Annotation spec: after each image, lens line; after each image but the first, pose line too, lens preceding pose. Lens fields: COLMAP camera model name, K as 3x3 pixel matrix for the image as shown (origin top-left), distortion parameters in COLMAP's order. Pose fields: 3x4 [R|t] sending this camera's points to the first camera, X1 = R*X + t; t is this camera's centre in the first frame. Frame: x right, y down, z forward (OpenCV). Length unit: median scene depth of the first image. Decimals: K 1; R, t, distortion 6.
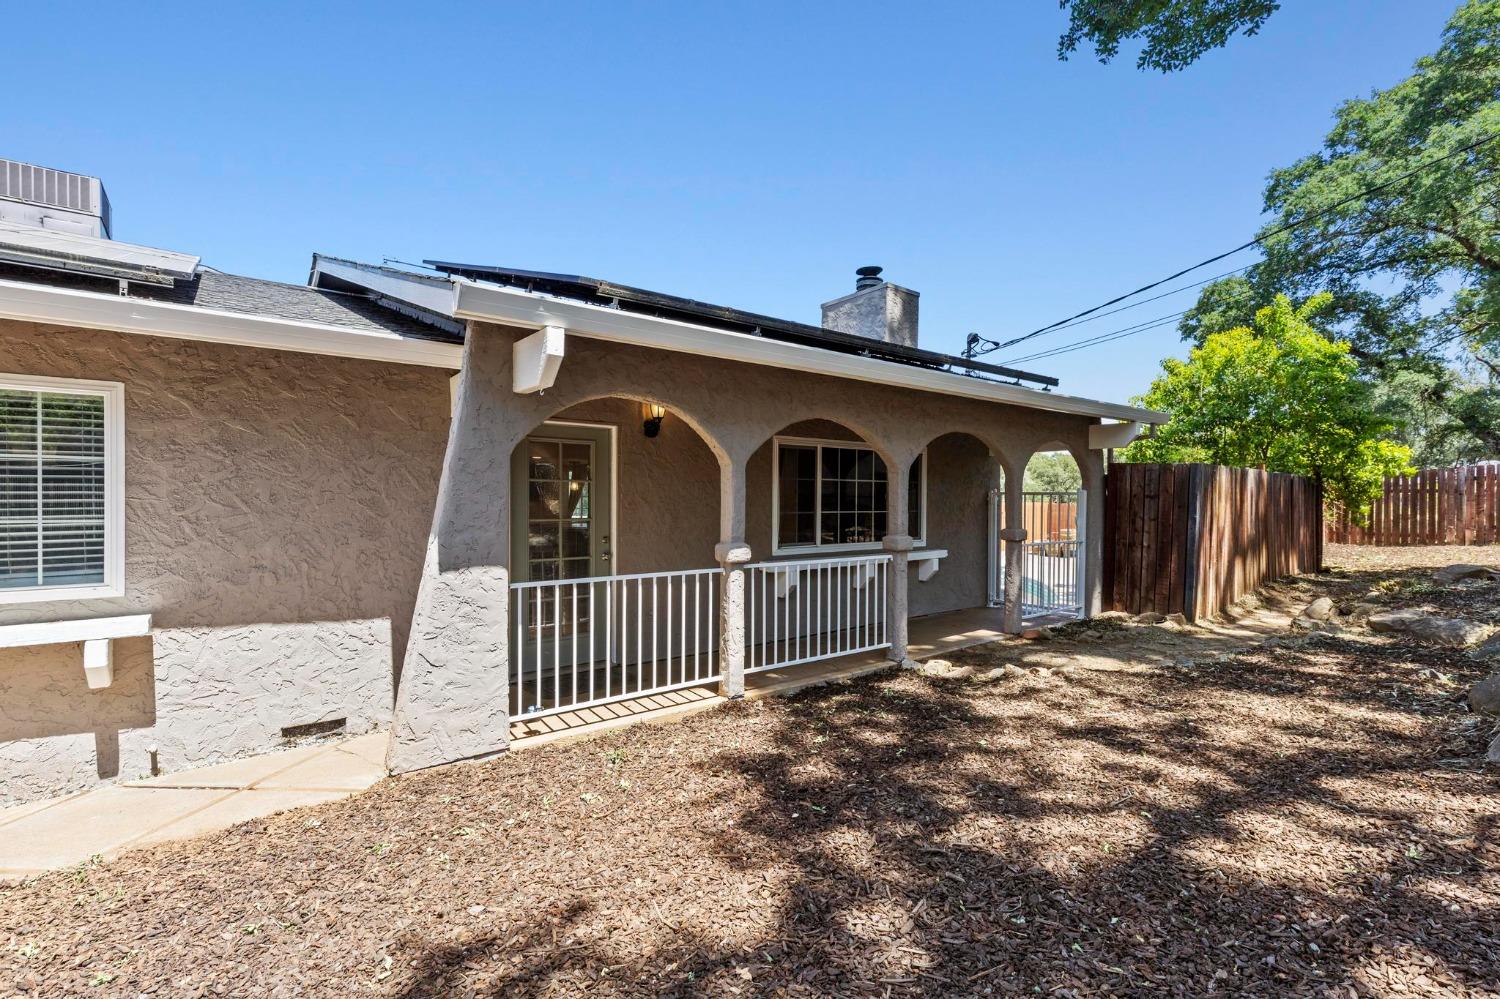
lens RADIAL K [[696.4, 0, 759.7], [0, 696.4, 497.9], [0, 0, 1]] dist [0.007816, -0.000447]
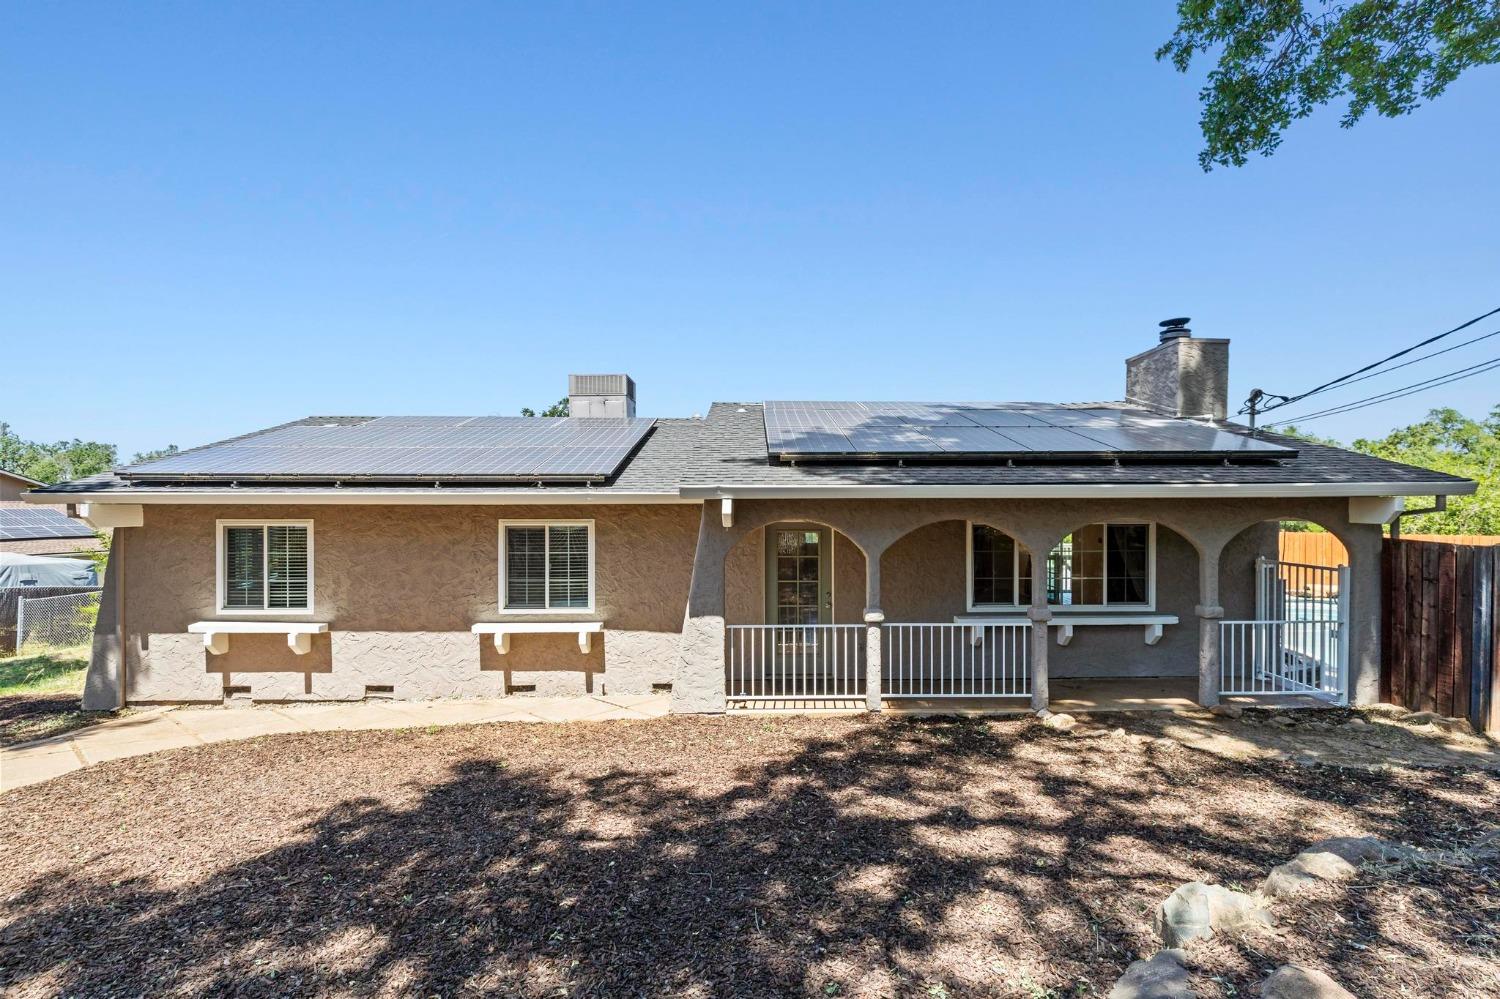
lens RADIAL K [[696.4, 0, 759.7], [0, 696.4, 497.9], [0, 0, 1]] dist [0.007816, -0.000447]
pose [[0.783849, -0.009785, -0.620874, 0.836199], [0.007769, 0.999952, -0.005951, -0.198037], [0.620903, -0.000159, 0.783888, -0.396886]]
